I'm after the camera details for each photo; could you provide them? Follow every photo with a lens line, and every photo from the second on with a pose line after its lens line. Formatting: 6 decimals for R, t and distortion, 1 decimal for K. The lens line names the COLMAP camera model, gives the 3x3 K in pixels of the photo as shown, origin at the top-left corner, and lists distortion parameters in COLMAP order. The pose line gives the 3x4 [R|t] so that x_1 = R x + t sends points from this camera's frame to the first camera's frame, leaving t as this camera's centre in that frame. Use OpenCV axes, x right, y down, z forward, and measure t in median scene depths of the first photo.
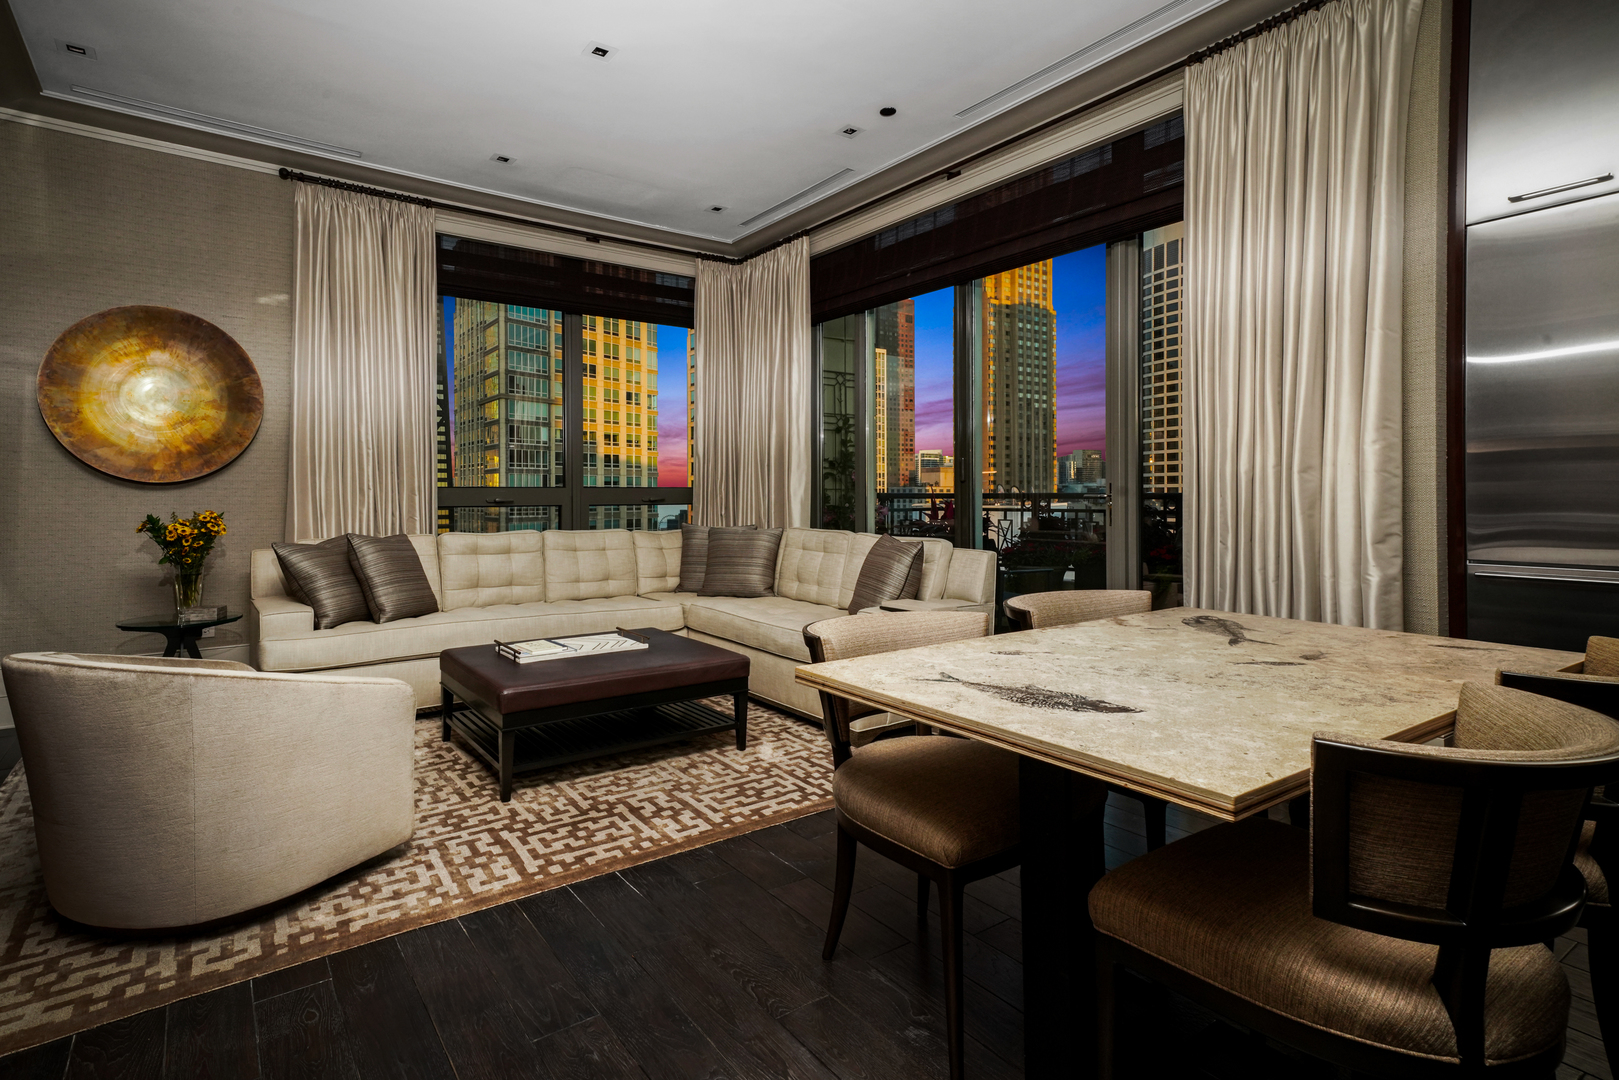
lens RADIAL K [[836.0, 0, 809.5], [0, 836.0, 540.0], [0, 0, 1]] dist [0.001196, 0.015294]
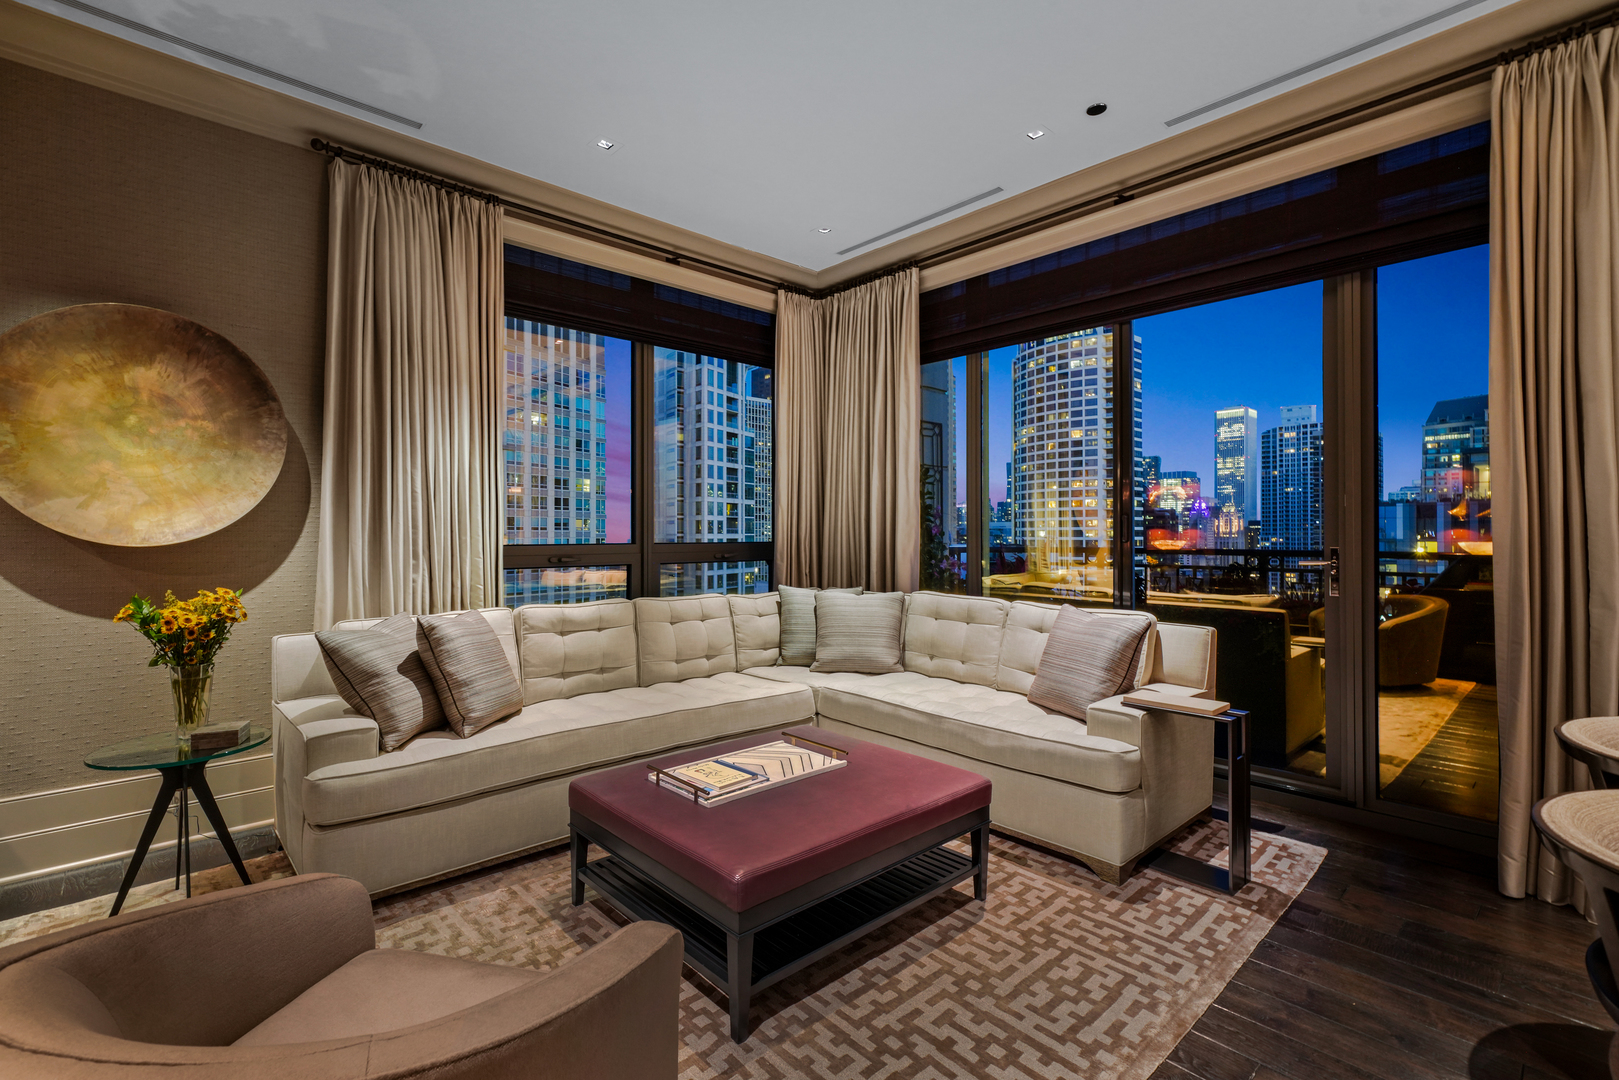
lens RADIAL K [[723.7, 0, 802.4], [0, 723.7, 559.5], [0, 0, 1]] dist [0.001093, 0.000994]
pose [[0.992112, -0.002485, 0.125329, -0.292960], [0.004648, 0.999845, -0.016966, -0.045860], [-0.125267, 0.017415, 0.991970, 0.316447]]
